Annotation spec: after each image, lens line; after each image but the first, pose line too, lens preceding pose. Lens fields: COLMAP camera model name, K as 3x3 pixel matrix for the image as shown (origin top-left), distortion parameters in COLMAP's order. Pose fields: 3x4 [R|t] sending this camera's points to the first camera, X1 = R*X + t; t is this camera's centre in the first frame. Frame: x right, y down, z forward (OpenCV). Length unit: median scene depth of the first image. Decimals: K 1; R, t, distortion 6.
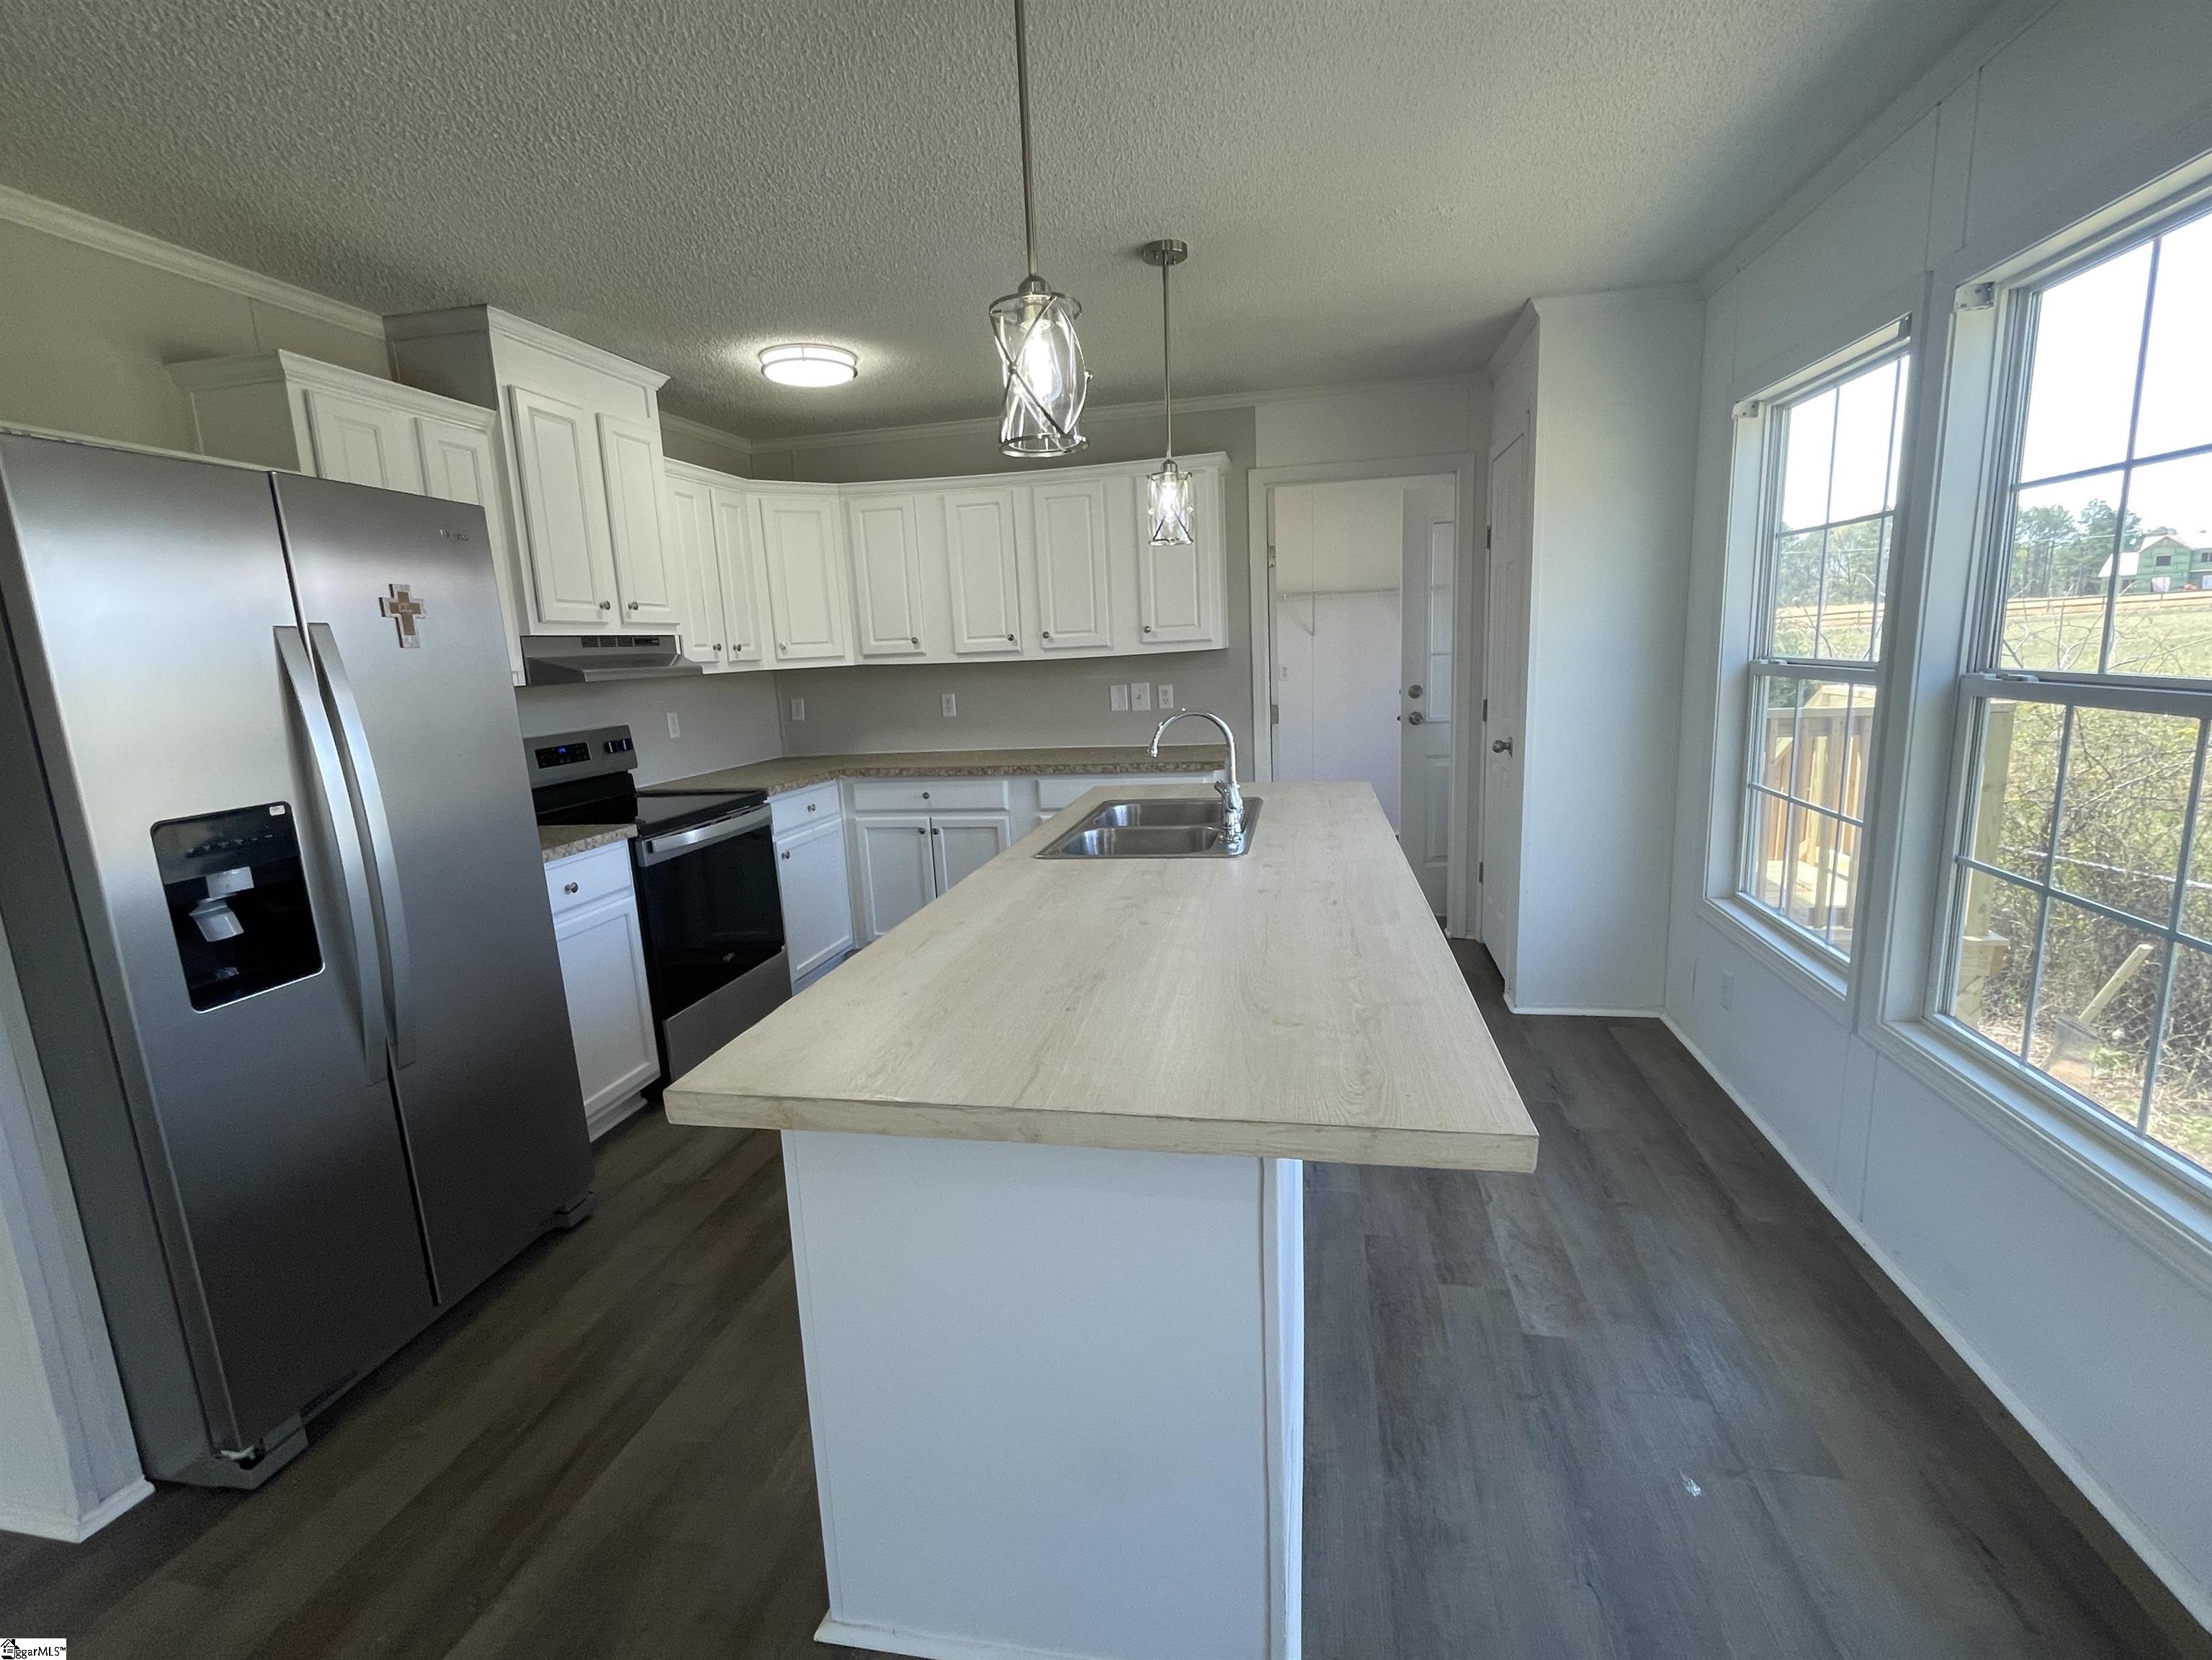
lens RADIAL K [[995.4, 0, 1108.1], [0, 995.4, 826.5], [0, 0, 1]] dist [0.004098, 0.000025]
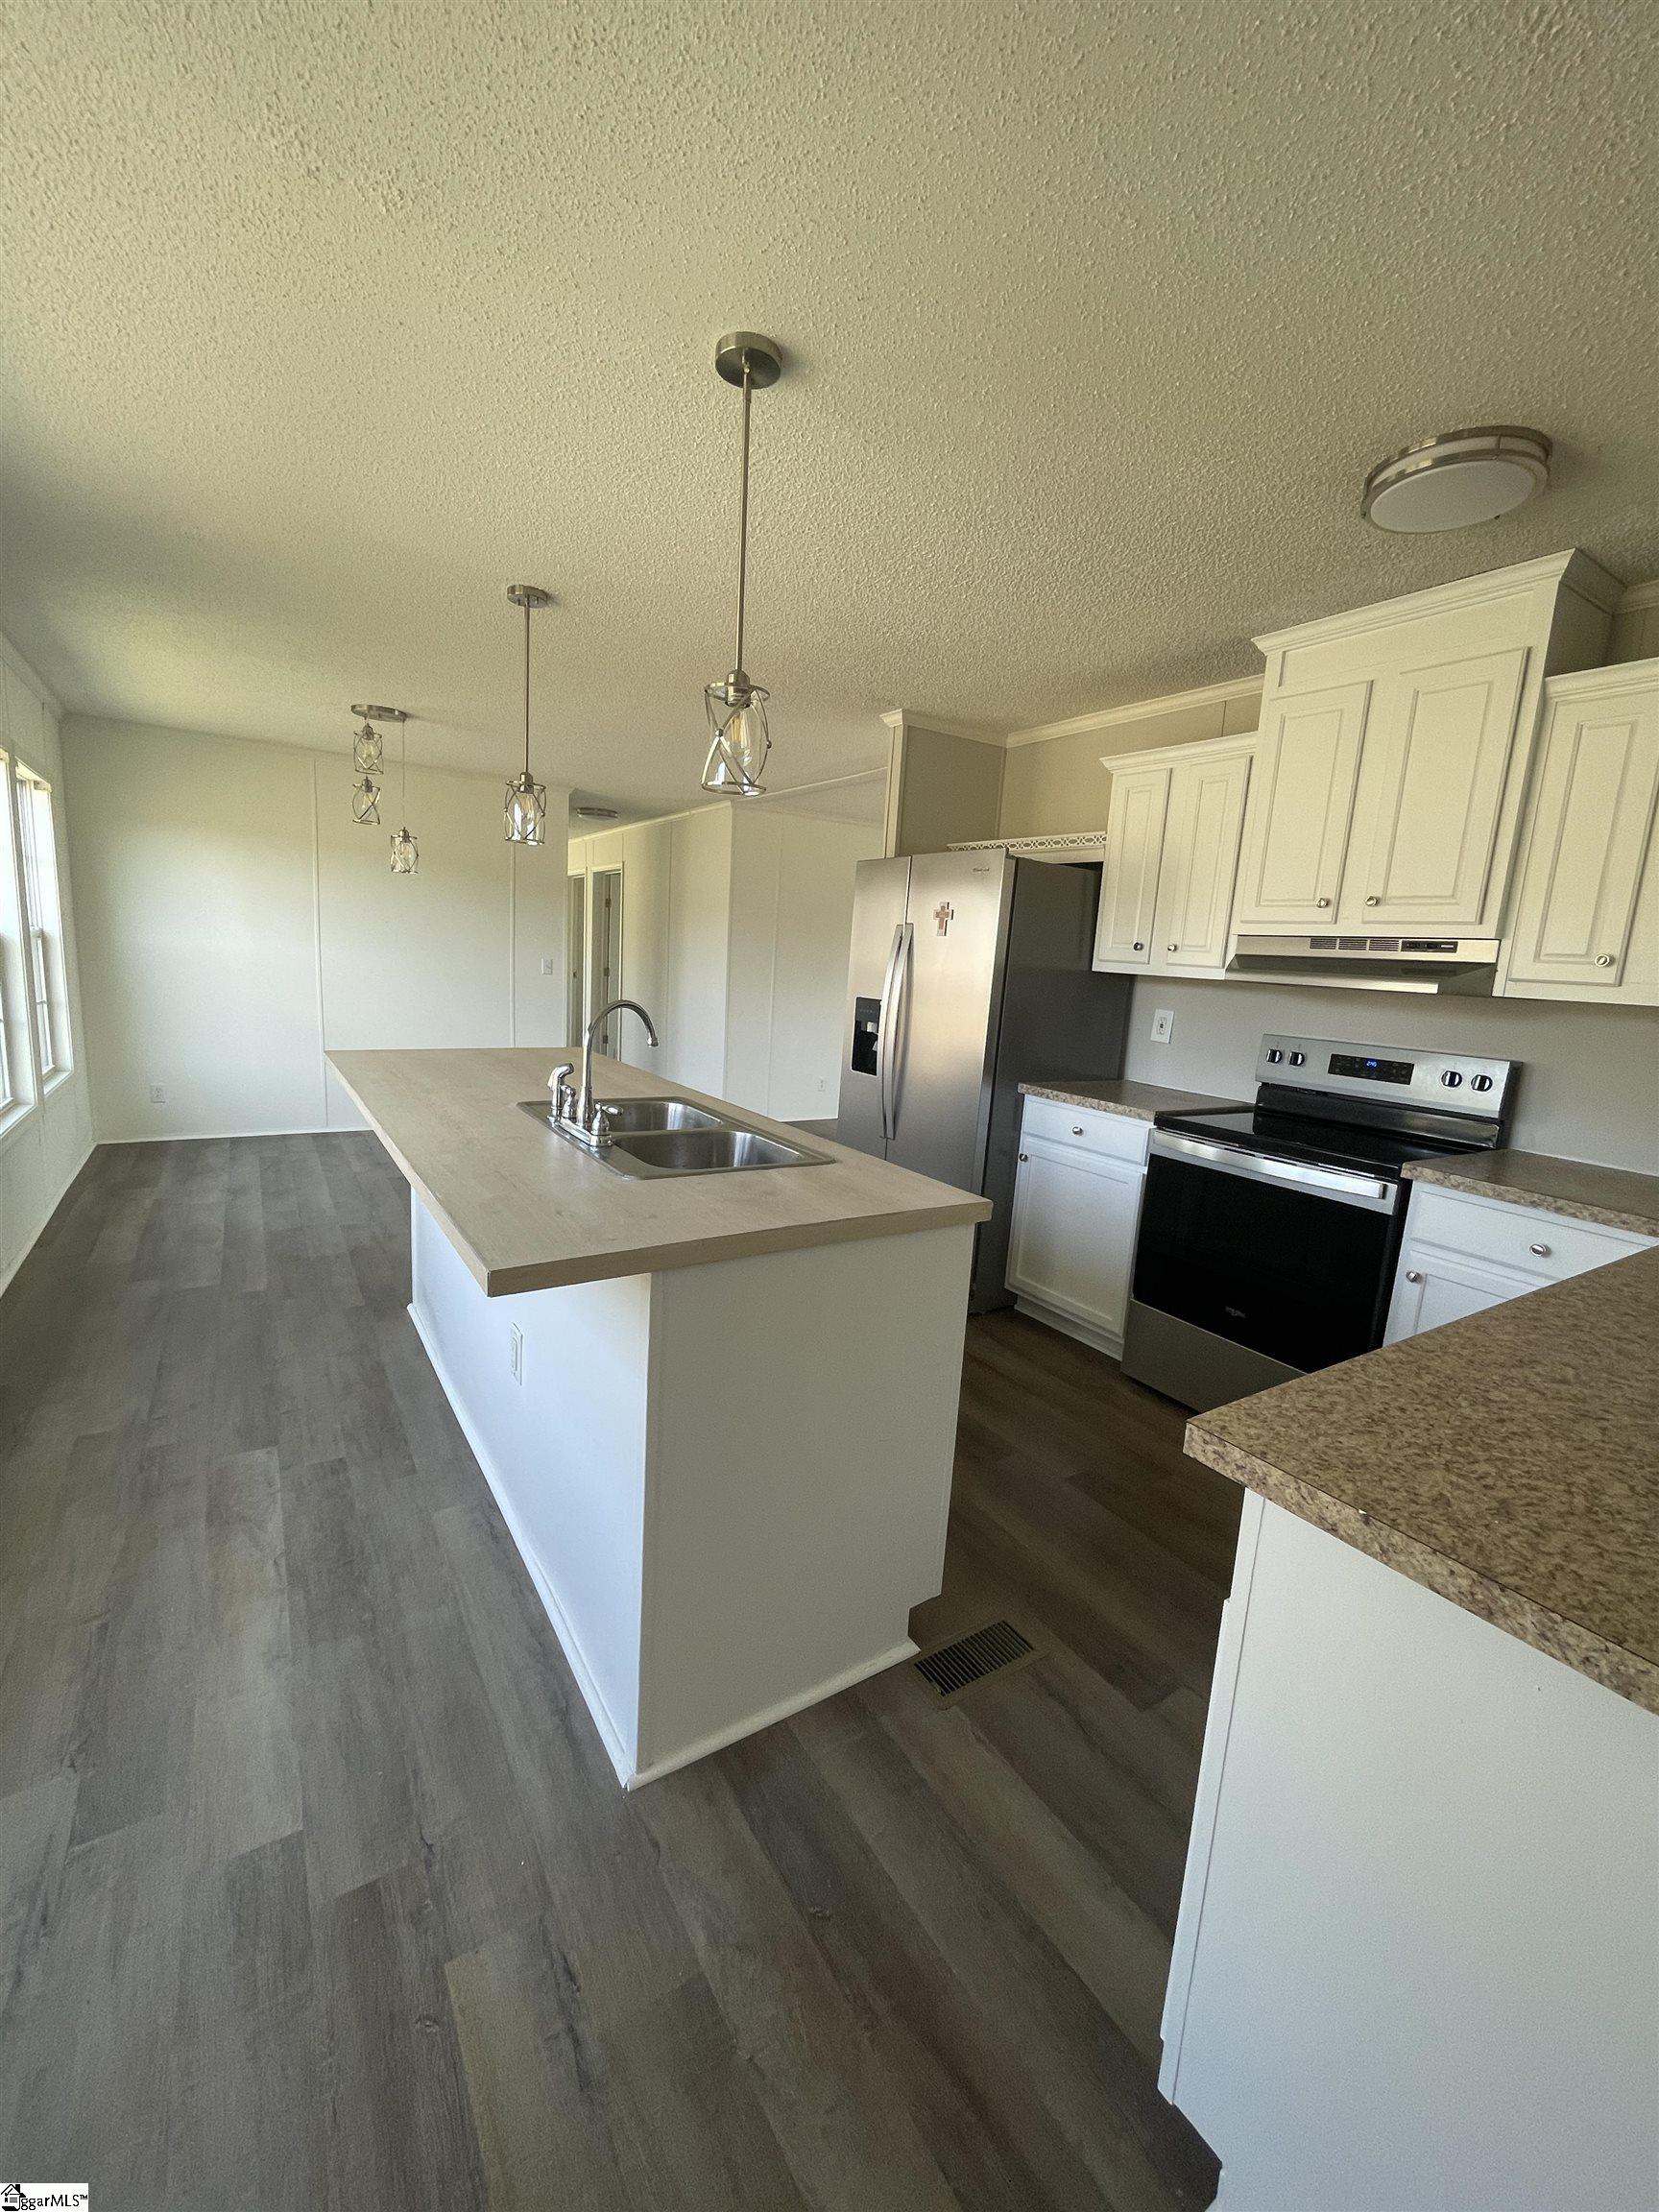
lens RADIAL K [[897.8, 0, 827.1], [0, 897.8, 1098.0], [0, 0, 1]] dist [-0.001027, -0.000453]
pose [[-0.716328, 0.116206, -0.688019, 0.565492], [-0.150676, 0.937009, 0.315136, -0.346644], [0.681301, 0.329409, -0.653697, 1.817949]]
